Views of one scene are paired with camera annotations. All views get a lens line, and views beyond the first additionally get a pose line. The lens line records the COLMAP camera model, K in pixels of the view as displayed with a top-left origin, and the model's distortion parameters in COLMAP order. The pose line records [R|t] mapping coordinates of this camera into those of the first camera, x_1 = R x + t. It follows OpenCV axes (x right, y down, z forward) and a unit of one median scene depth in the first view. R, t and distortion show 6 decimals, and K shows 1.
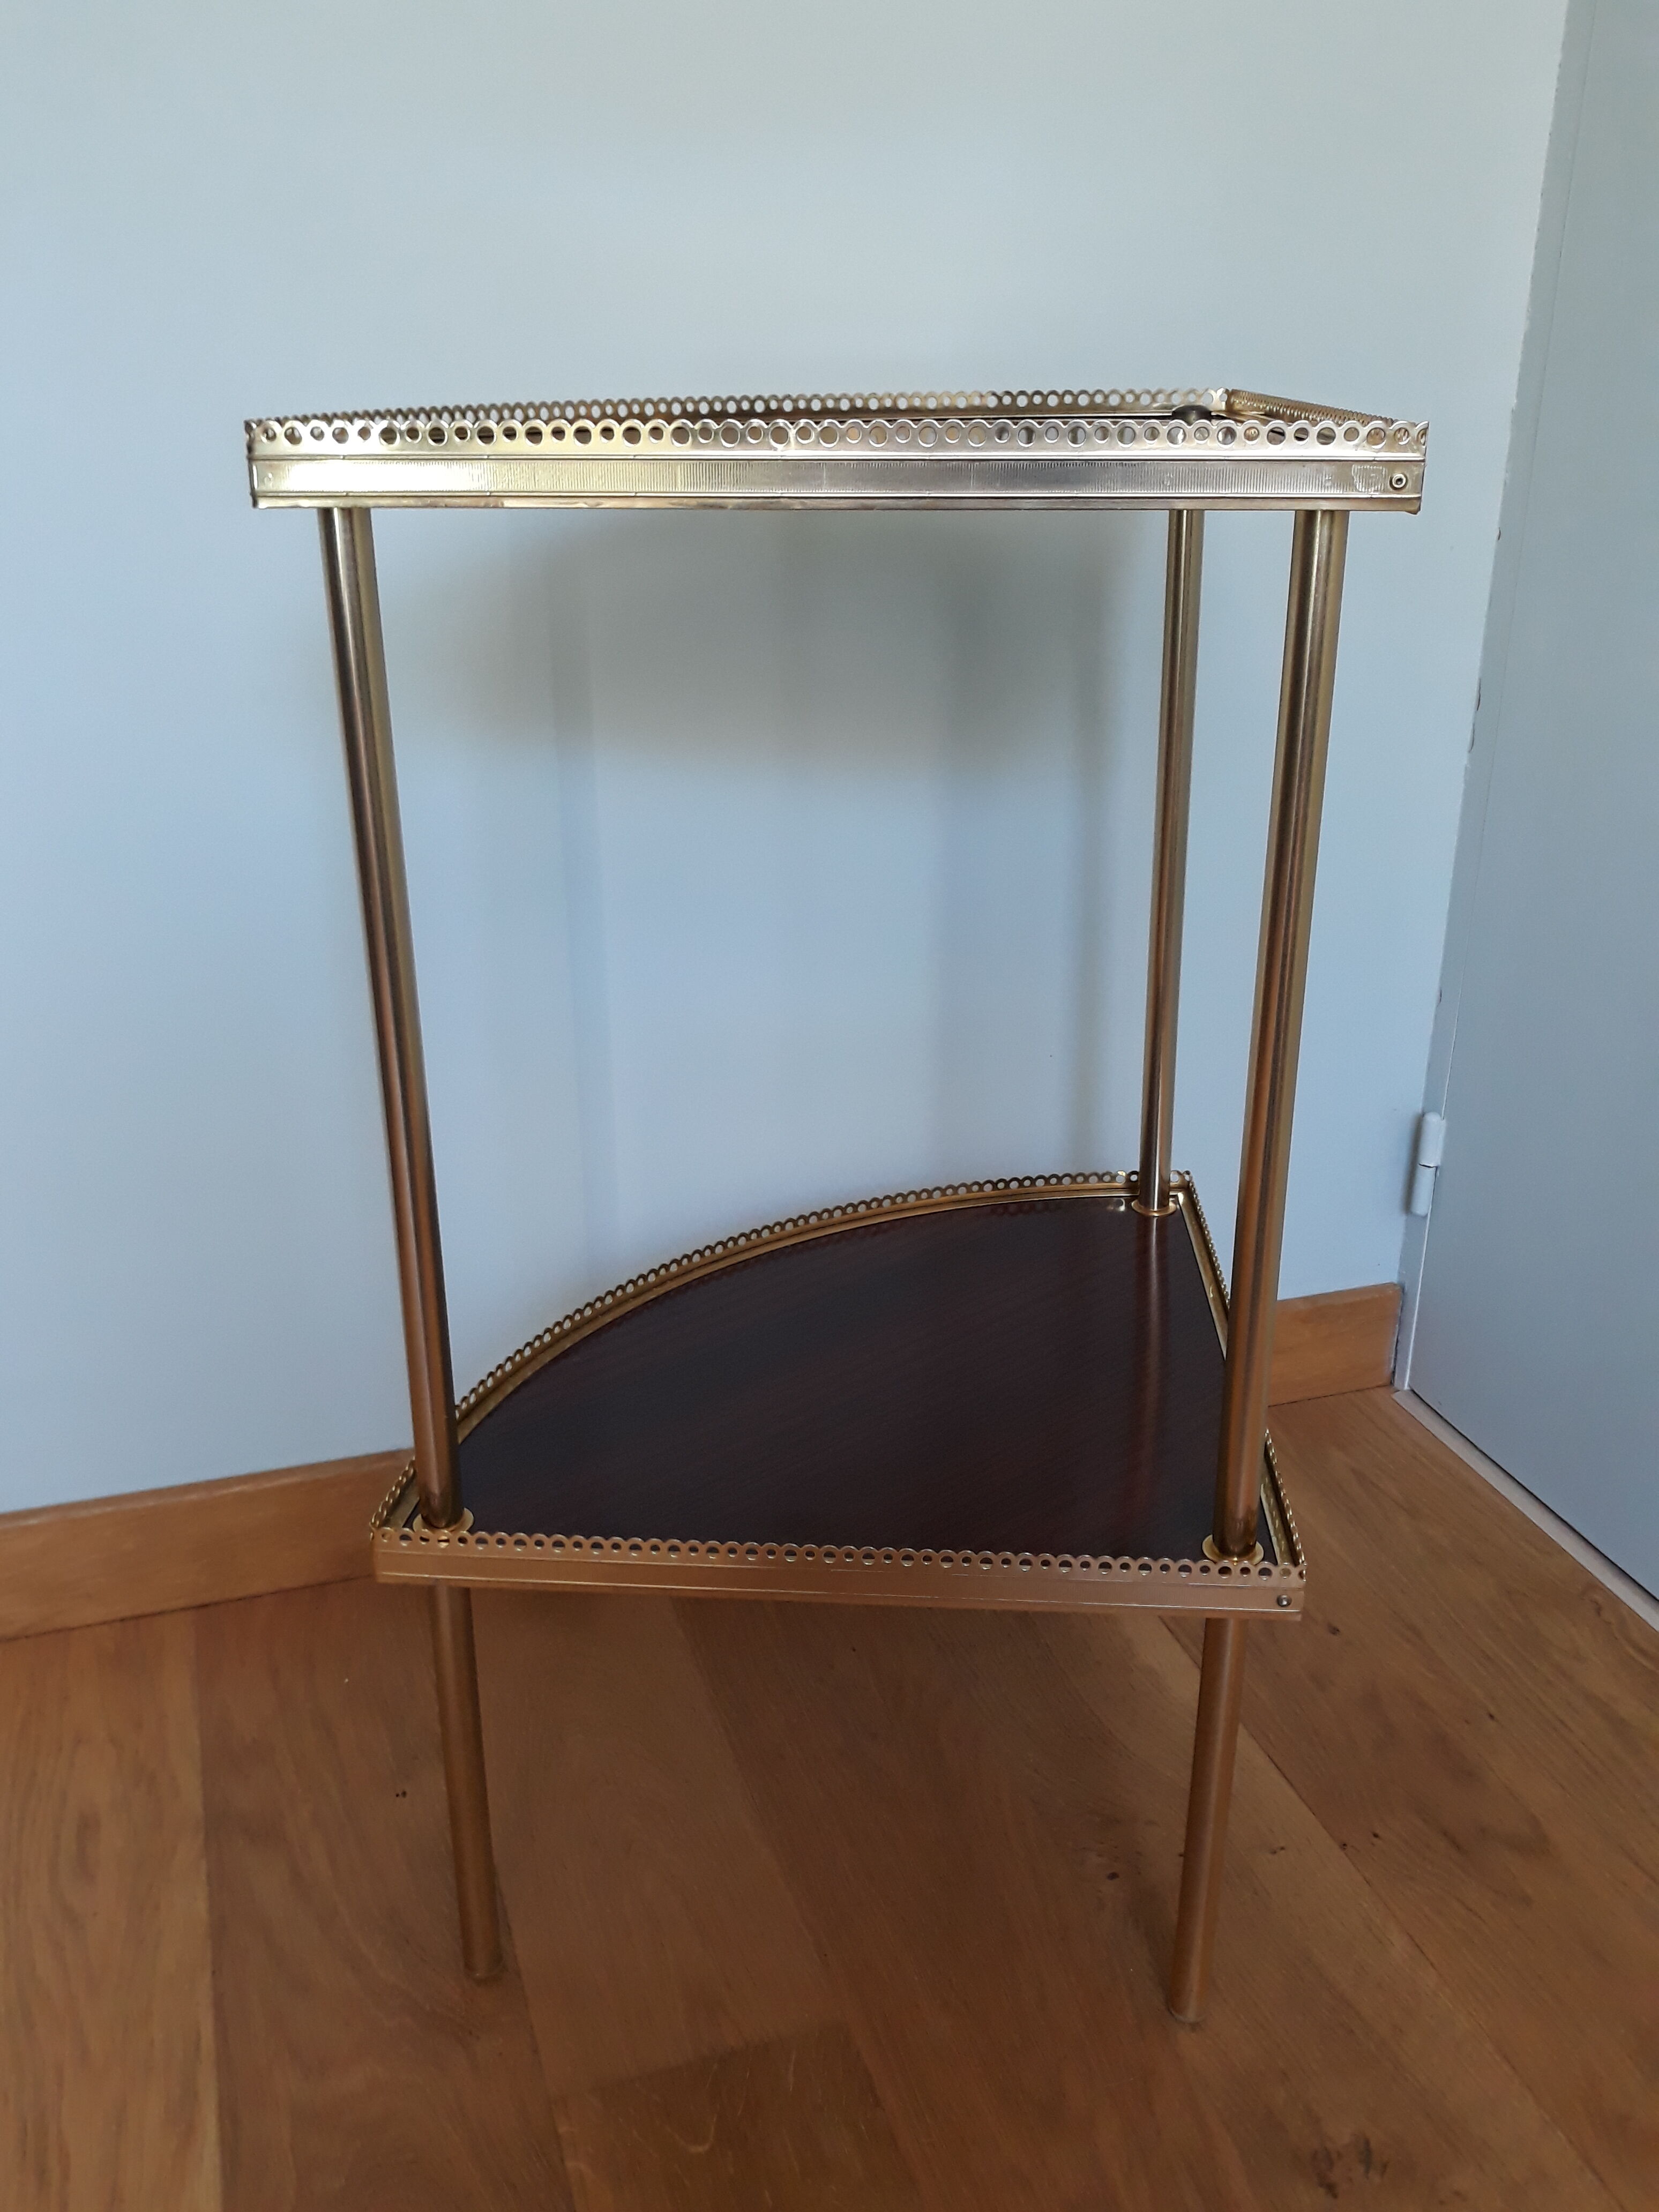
lens RADIAL K [[1785.3, 0, 812.4], [0, 1785.3, 1110.7], [0, 0, 1]] dist [-0.025928, 0.025423]
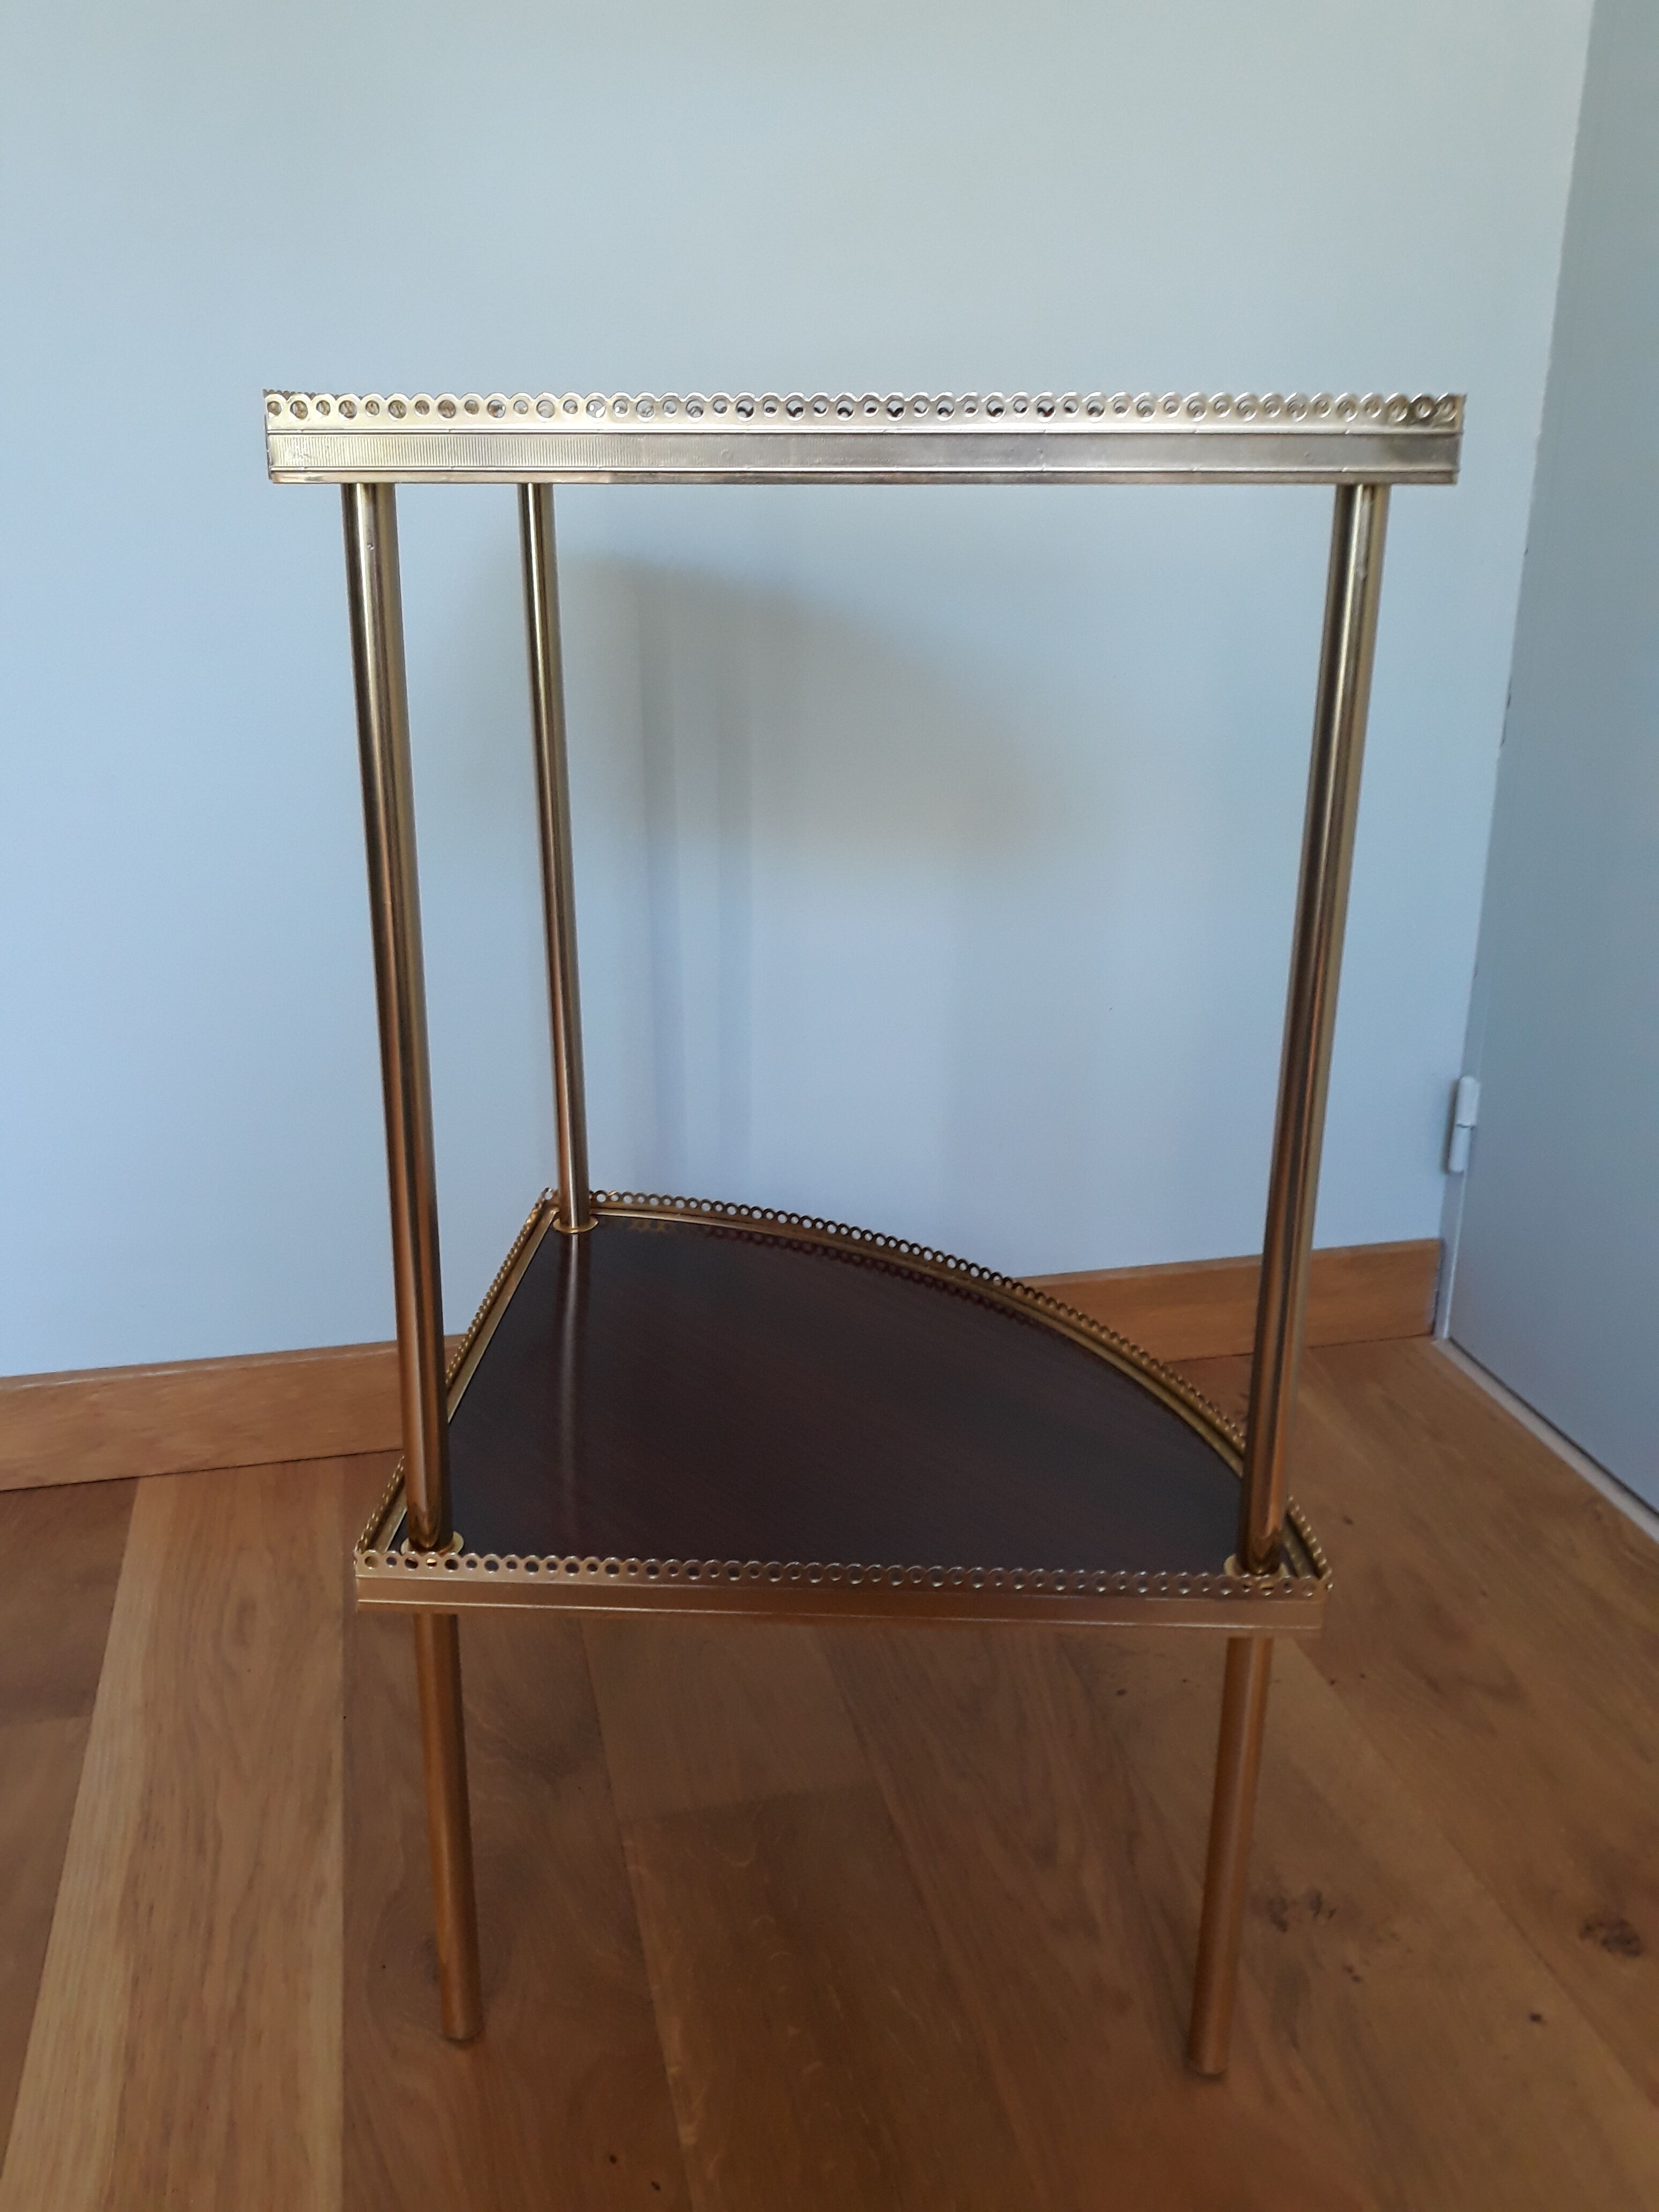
lens RADIAL K [[1785.3, 0, 836.8], [0, 1785.3, 1124.0], [0, 0, 1]] dist [-0.025928, 0.025423]
pose [[0.996520, 0.028895, -0.078190, 0.061789], [-0.032231, 0.998608, -0.041749, 0.113139], [0.076875, 0.044124, 0.996064, -0.151738]]
